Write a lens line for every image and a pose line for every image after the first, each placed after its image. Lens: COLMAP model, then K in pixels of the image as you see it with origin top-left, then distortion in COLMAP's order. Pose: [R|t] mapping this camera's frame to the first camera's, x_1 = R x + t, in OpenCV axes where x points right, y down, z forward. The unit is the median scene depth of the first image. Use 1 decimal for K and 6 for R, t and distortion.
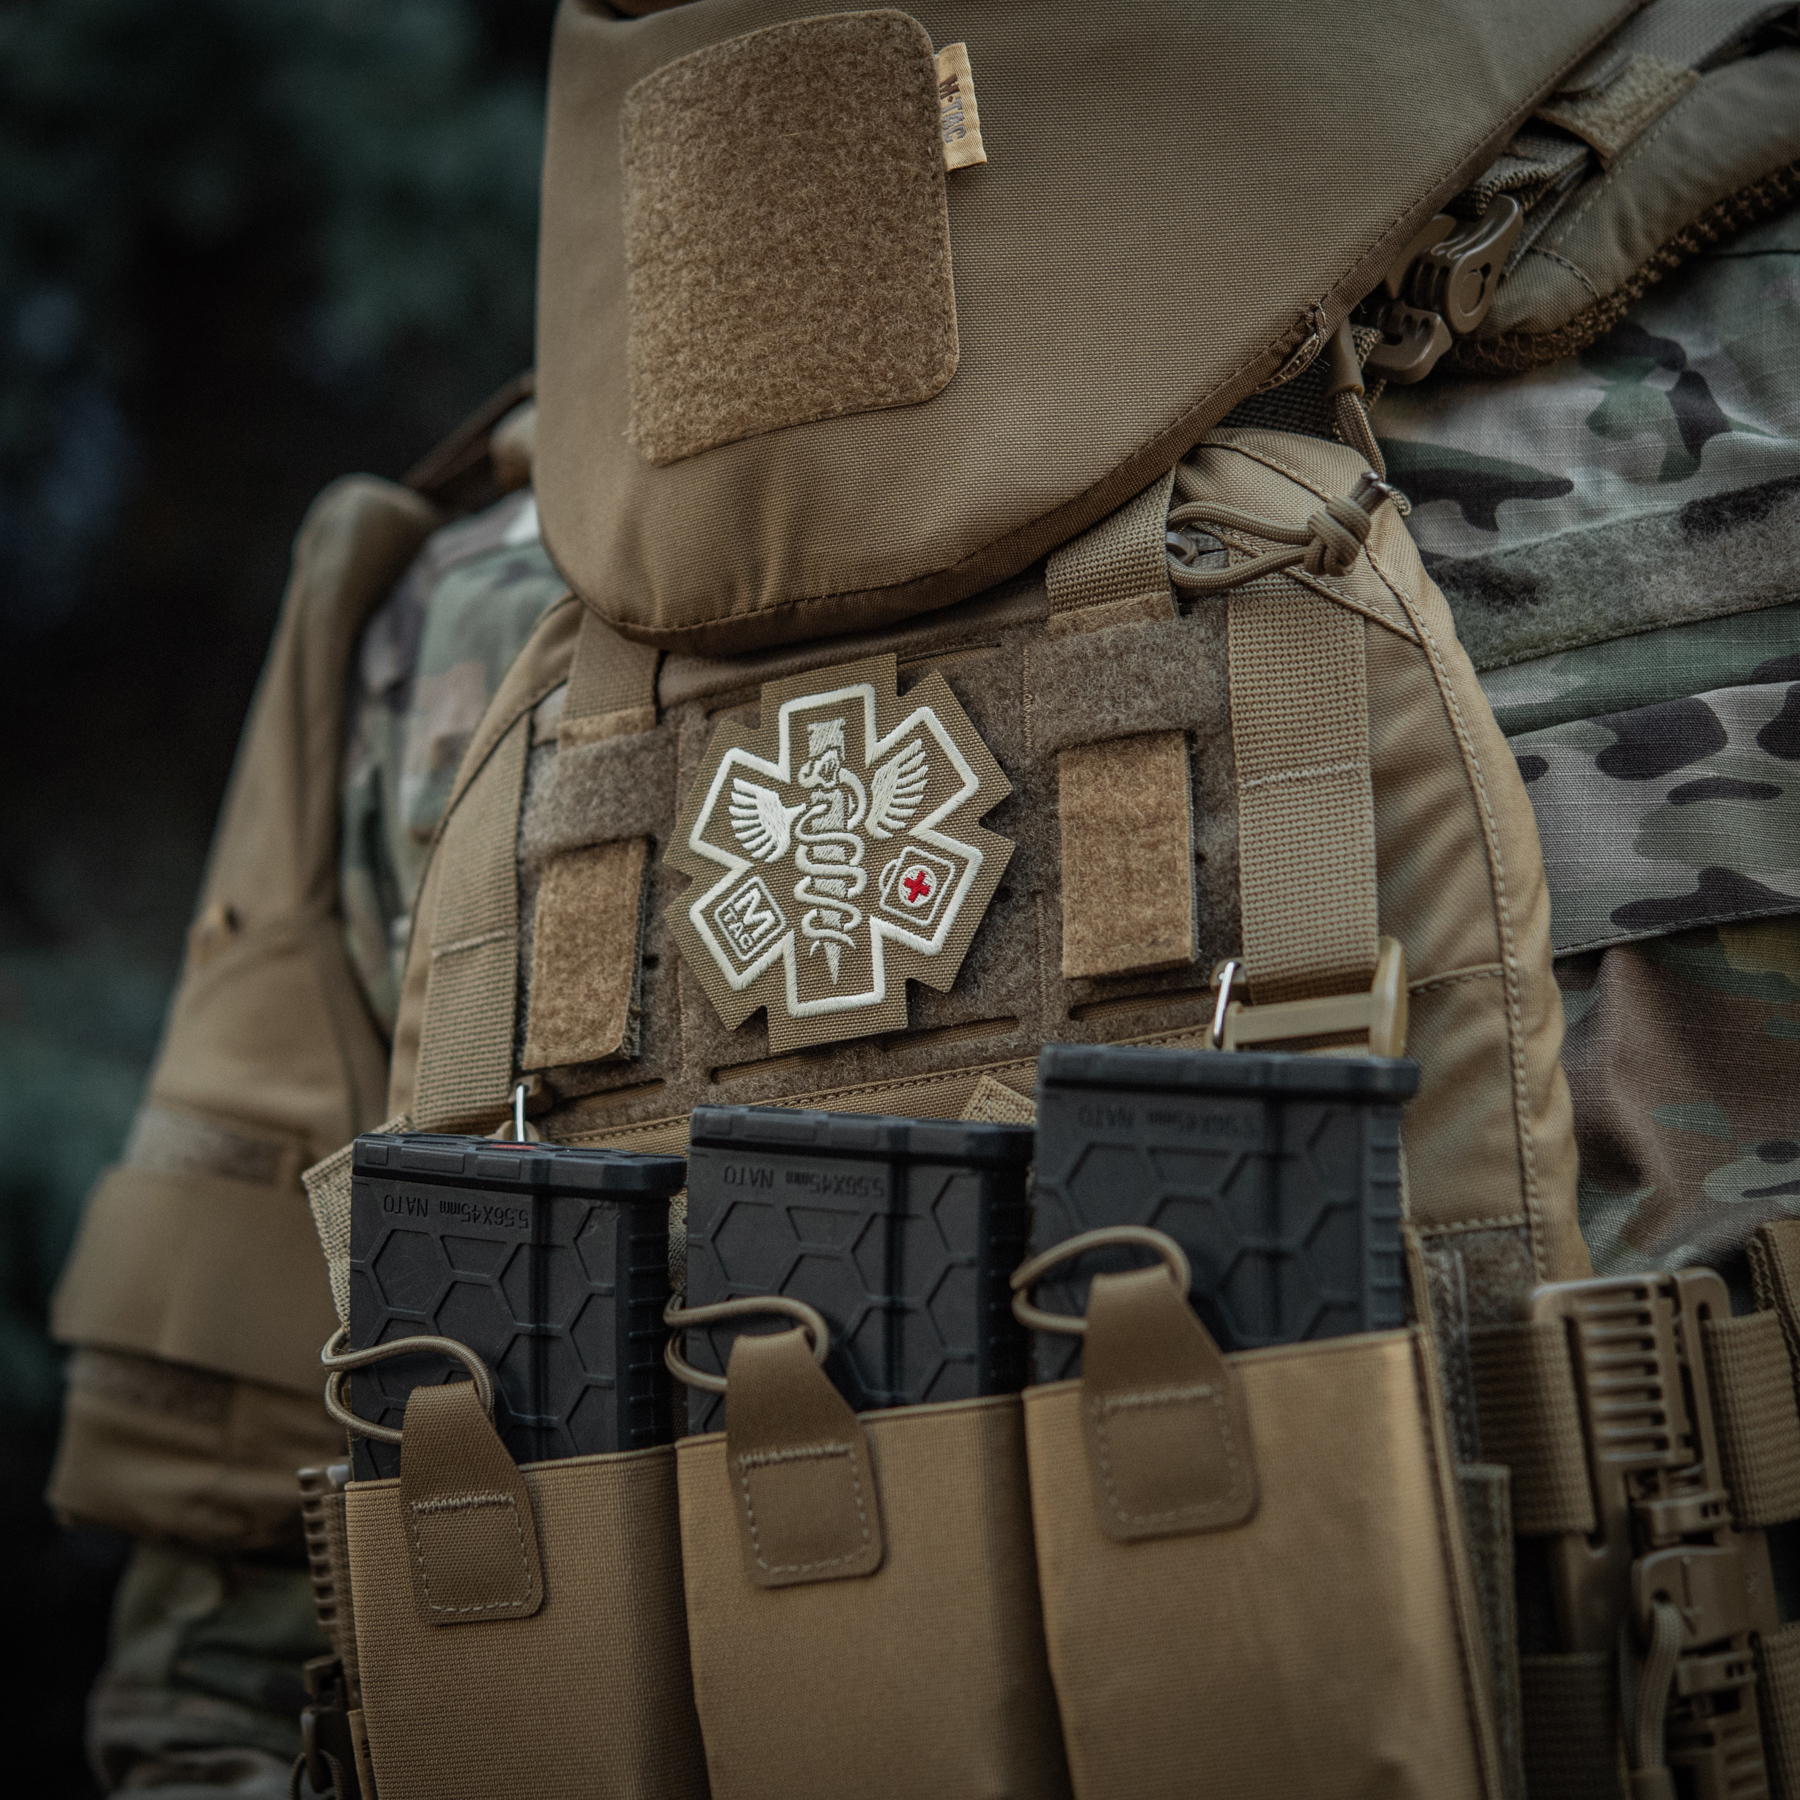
lens RADIAL K [[4401.0, 0, 900.0], [0, 4401.0, 900.0], [0, 0, 1]] dist [0.009800, 0.383083]
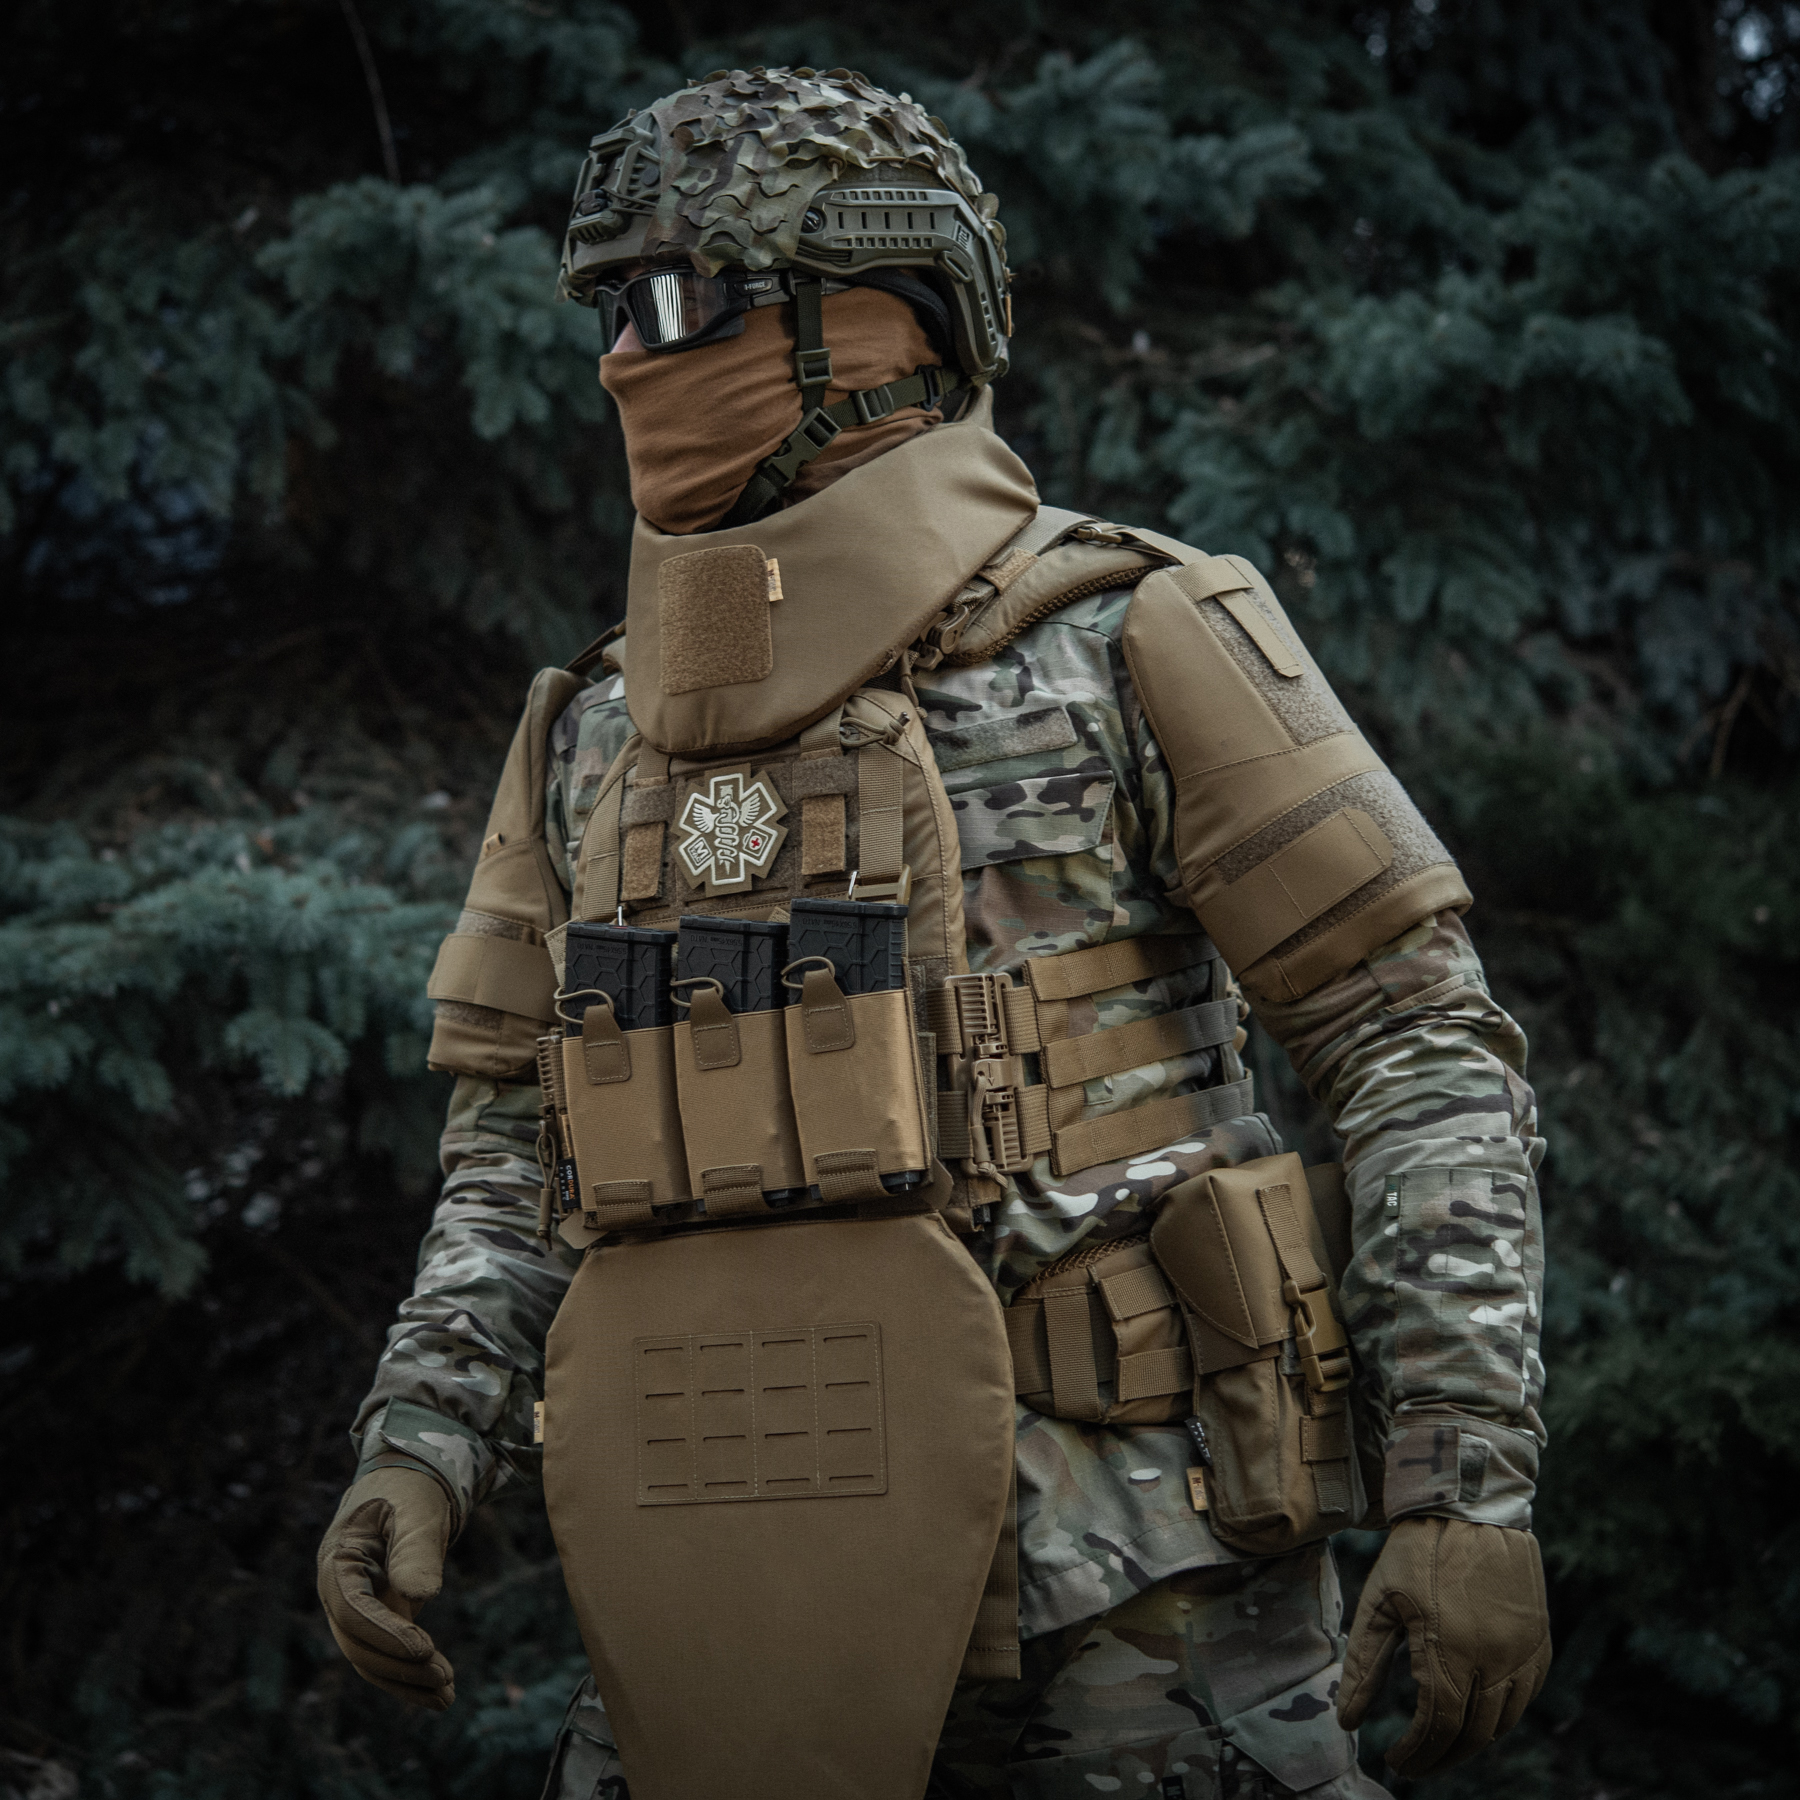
lens RADIAL K [[5105.1, 0, 900.0], [0, 5105.1, 900.0], [0, 0, 1]] dist [-0.253284, -0.157272]
pose [[0.999869, 0.014890, 0.006417, 0.079738], [-0.015206, 0.998512, 0.052361, -0.146417], [-0.005627, -0.052451, 0.998608, -2.452515]]
